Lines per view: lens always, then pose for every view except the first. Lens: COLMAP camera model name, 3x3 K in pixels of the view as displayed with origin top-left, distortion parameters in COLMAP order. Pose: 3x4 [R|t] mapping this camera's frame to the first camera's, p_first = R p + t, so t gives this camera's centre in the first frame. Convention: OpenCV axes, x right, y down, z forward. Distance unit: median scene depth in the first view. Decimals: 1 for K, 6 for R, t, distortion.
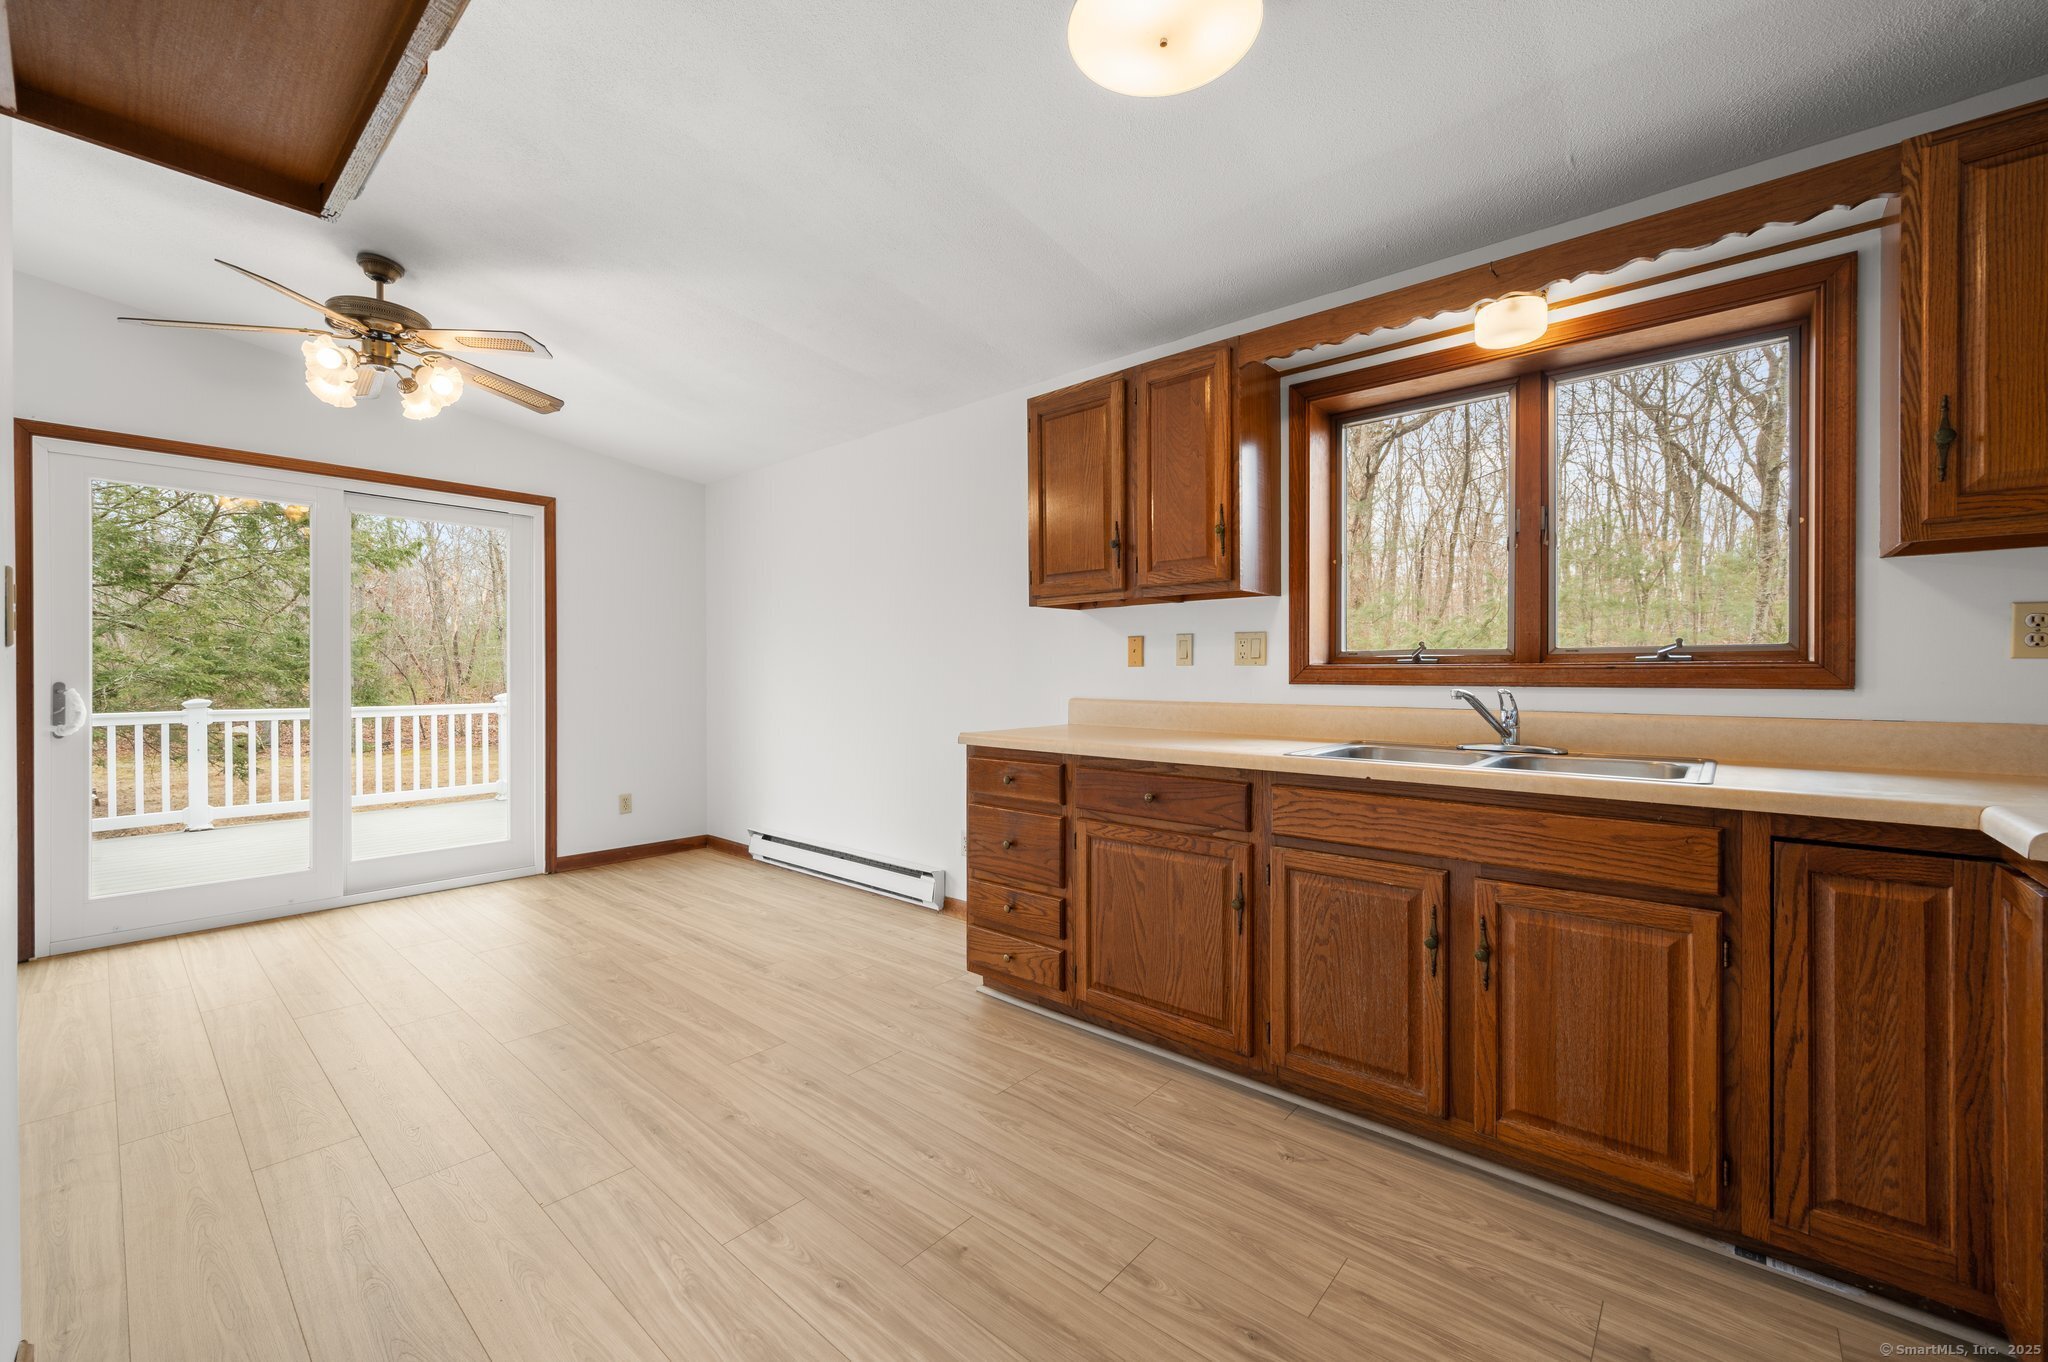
lens RADIAL K [[810.7, 0, 1027.2], [0, 810.7, 676.7], [0, 0, 1]] dist [-0.002088, 0.000896]
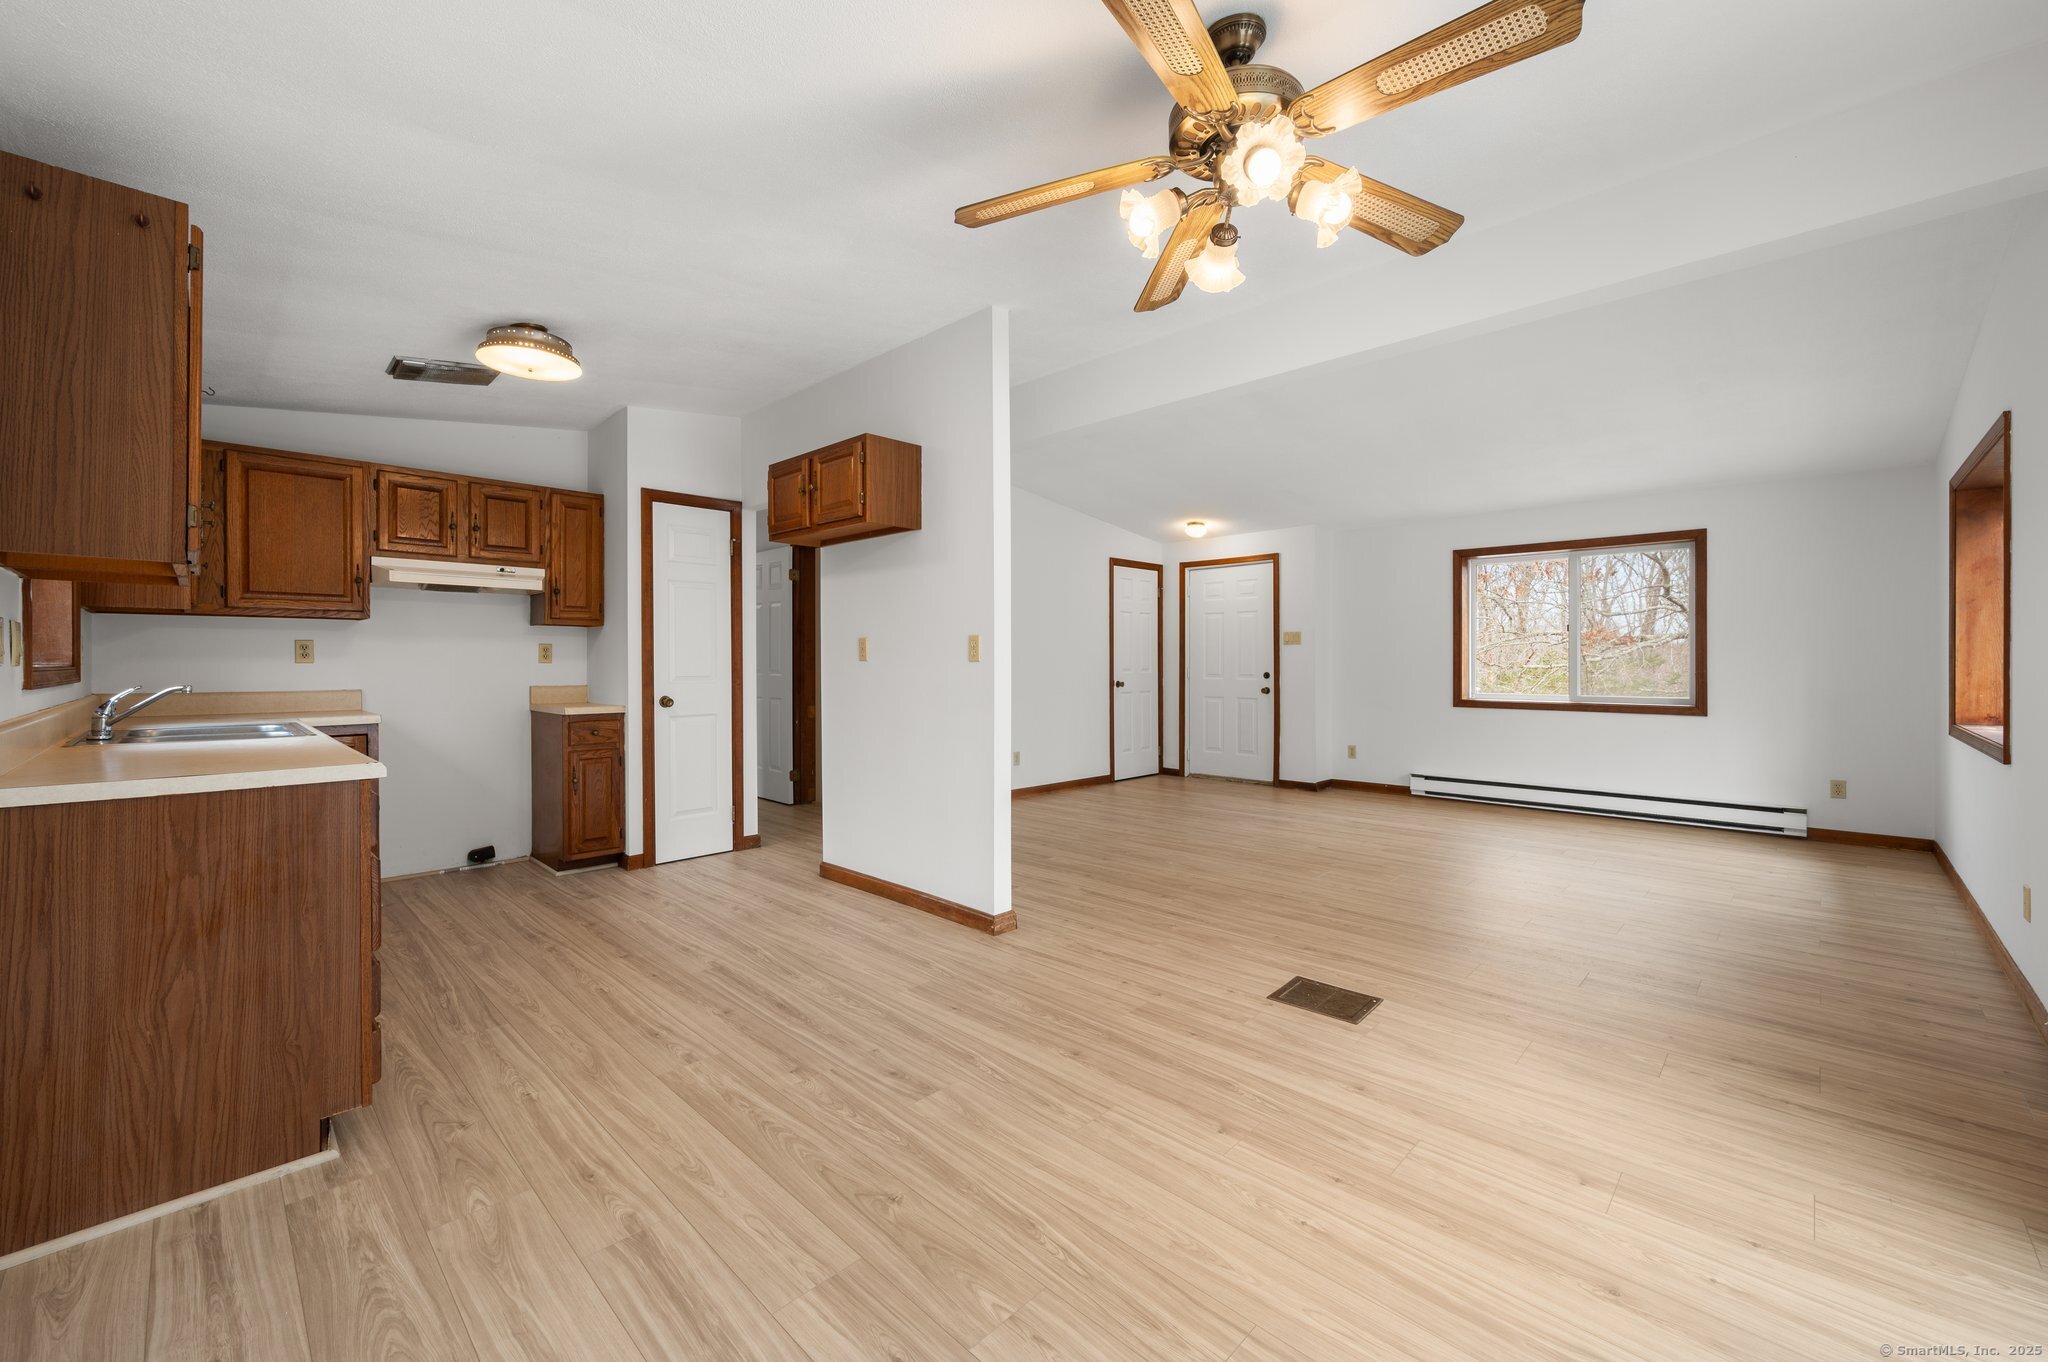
lens RADIAL K [[816.2, 0, 1029.5], [0, 816.2, 666.0], [0, 0, 1]] dist [-0.001174, 0.000490]
pose [[-0.998384, 0.000302, 0.056822, -0.869135], [0.000799, 0.999962, 0.008726, -0.025365], [-0.056817, 0.008757, -0.998346, 2.133956]]
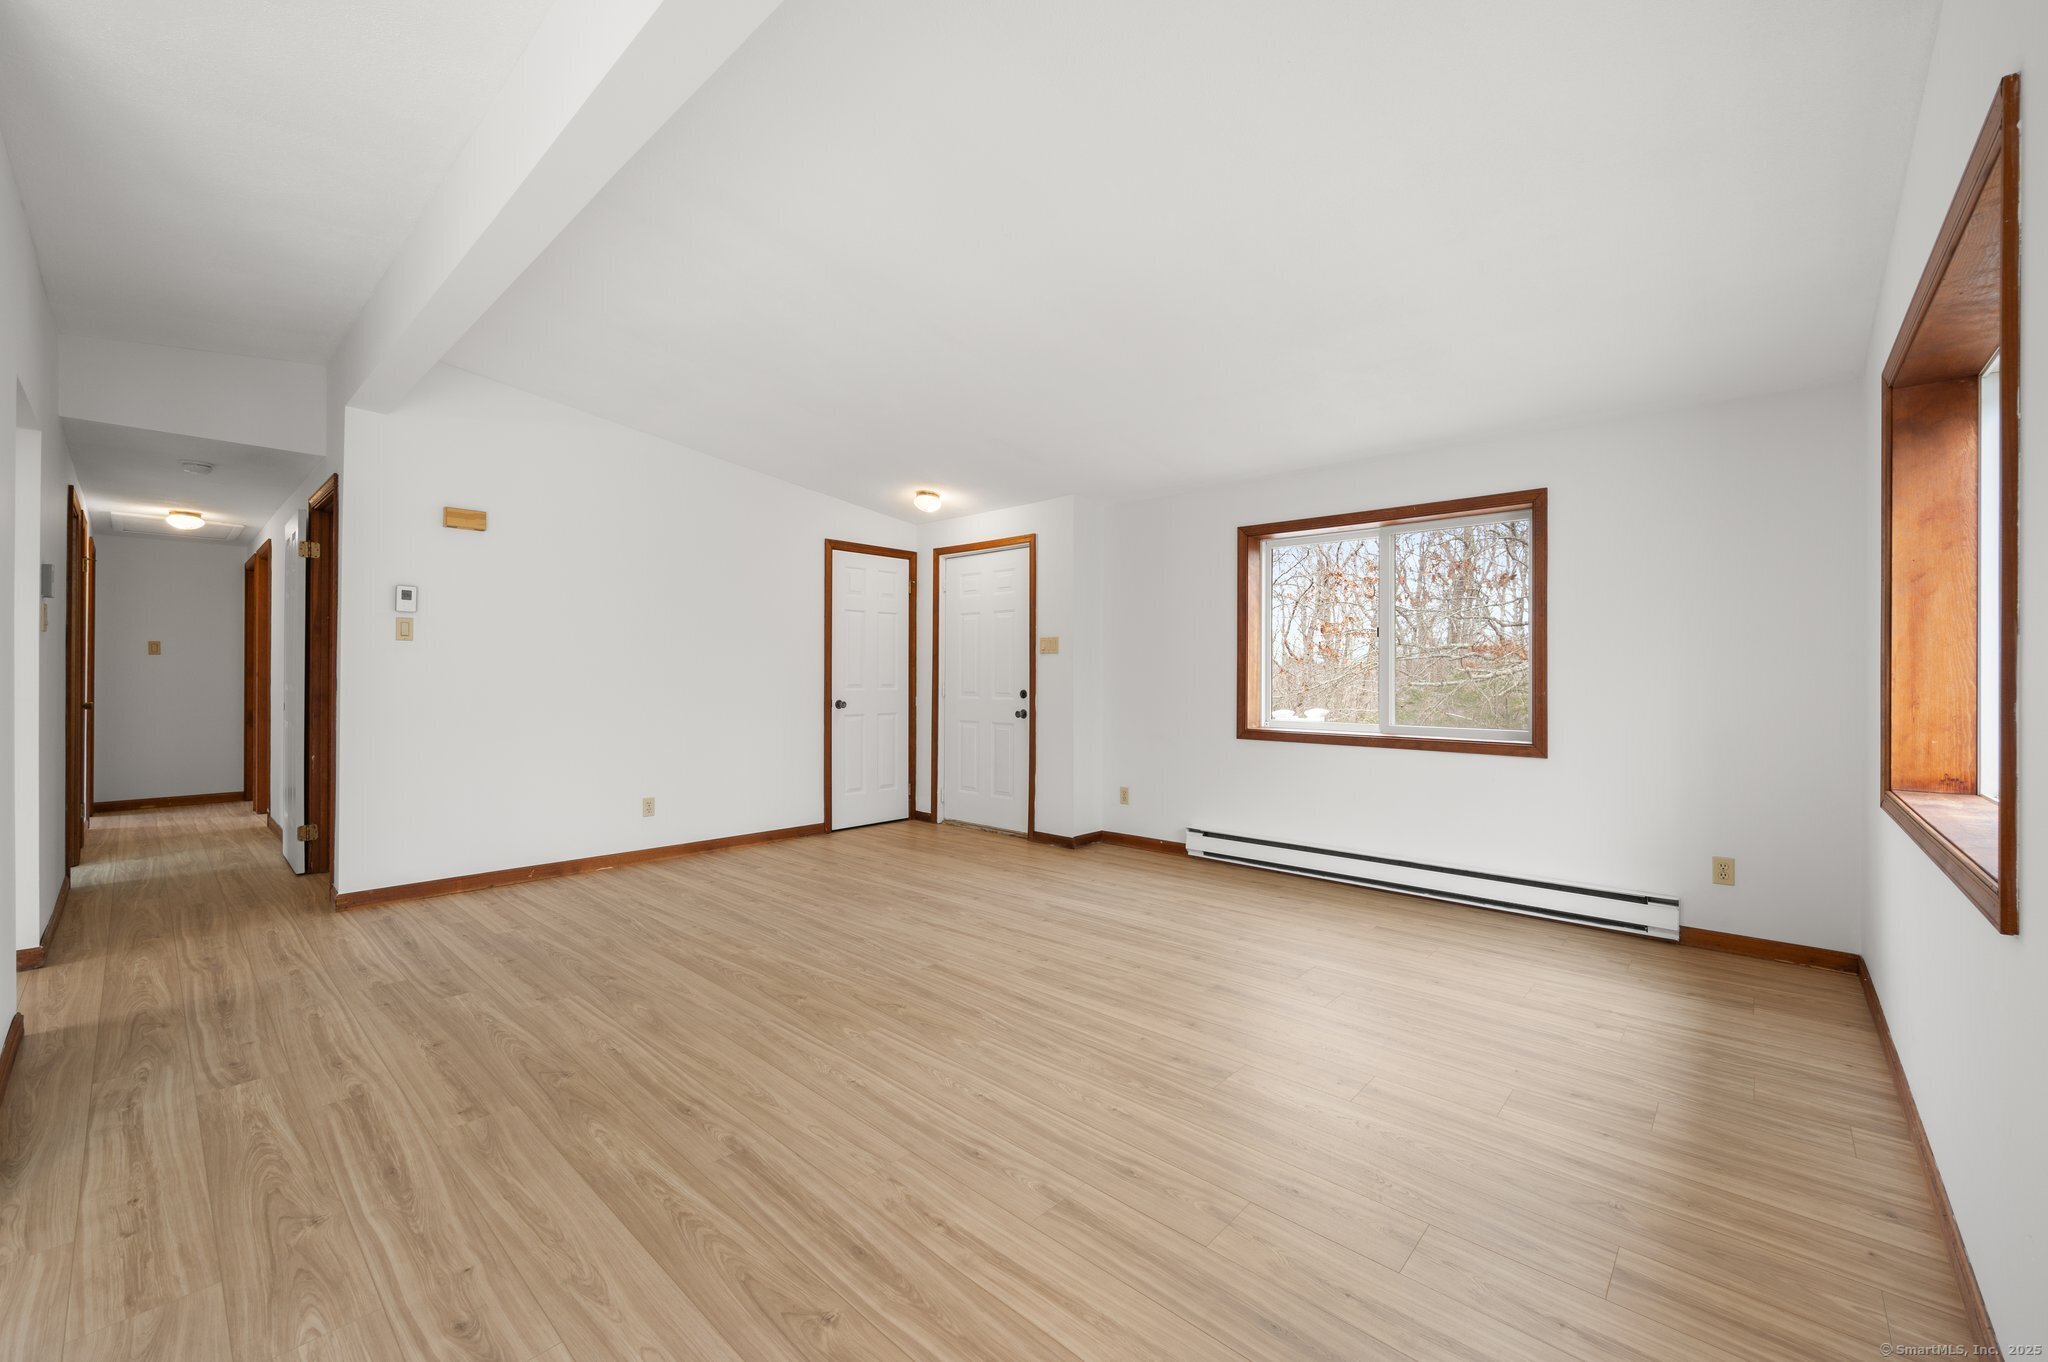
lens RADIAL K [[814.0, 0, 1027.0], [0, 814.0, 677.2], [0, 0, 1]] dist [-0.002128, 0.000260]
pose [[-0.999646, -0.005167, 0.026081, -1.757871], [-0.005031, 0.999973, 0.005288, -0.023619], [-0.026107, 0.005155, -0.999646, 1.259619]]
